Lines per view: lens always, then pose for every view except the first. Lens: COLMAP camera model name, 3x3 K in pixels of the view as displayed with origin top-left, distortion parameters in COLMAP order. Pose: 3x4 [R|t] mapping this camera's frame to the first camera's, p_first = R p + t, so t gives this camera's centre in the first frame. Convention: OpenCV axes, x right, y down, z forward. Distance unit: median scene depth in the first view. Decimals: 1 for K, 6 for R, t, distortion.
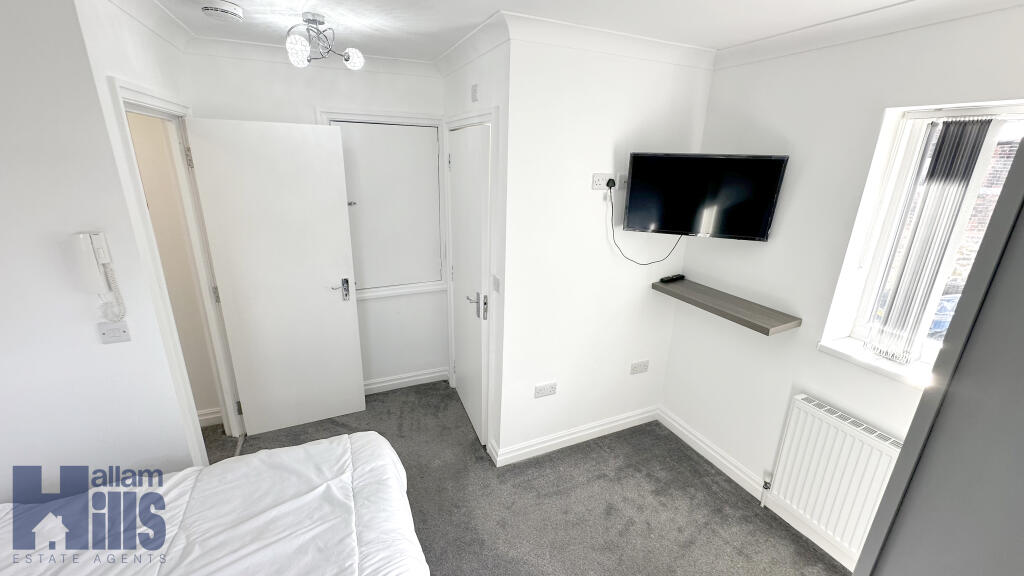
lens RADIAL K [[413.8, 0, 512.0], [0, 413.8, 288.0], [0, 0, 1]] dist [0.001316, 0.000152]
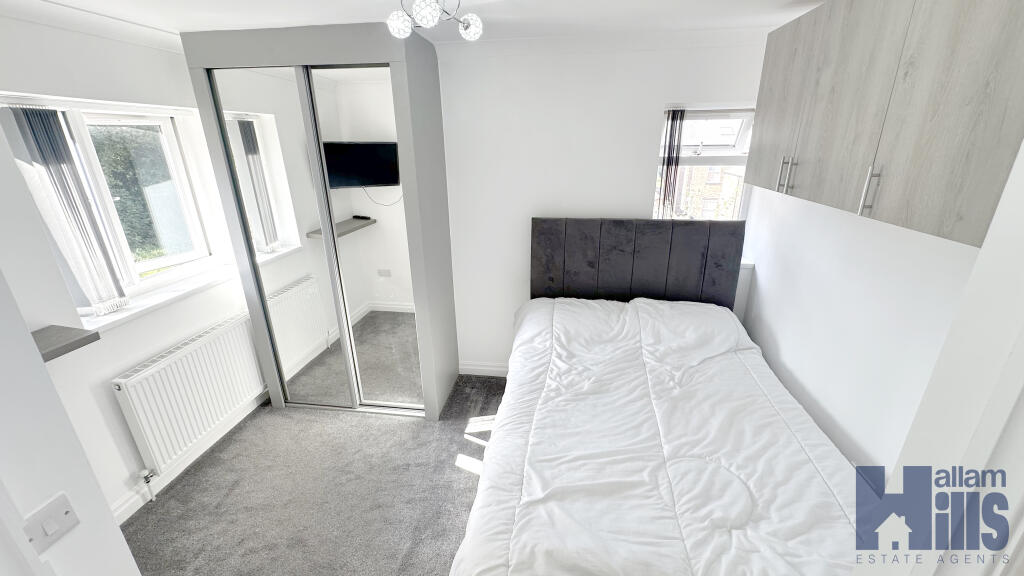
lens RADIAL K [[413.8, 0, 512.0], [0, 413.8, 288.0], [0, 0, 1]] dist [0.001316, 0.000152]
pose [[-0.851113, -0.189715, 0.489505, -0.753987], [0.151785, 0.803674, 0.575387, -0.467573], [-0.502562, 0.564018, -0.655221, 1.383770]]
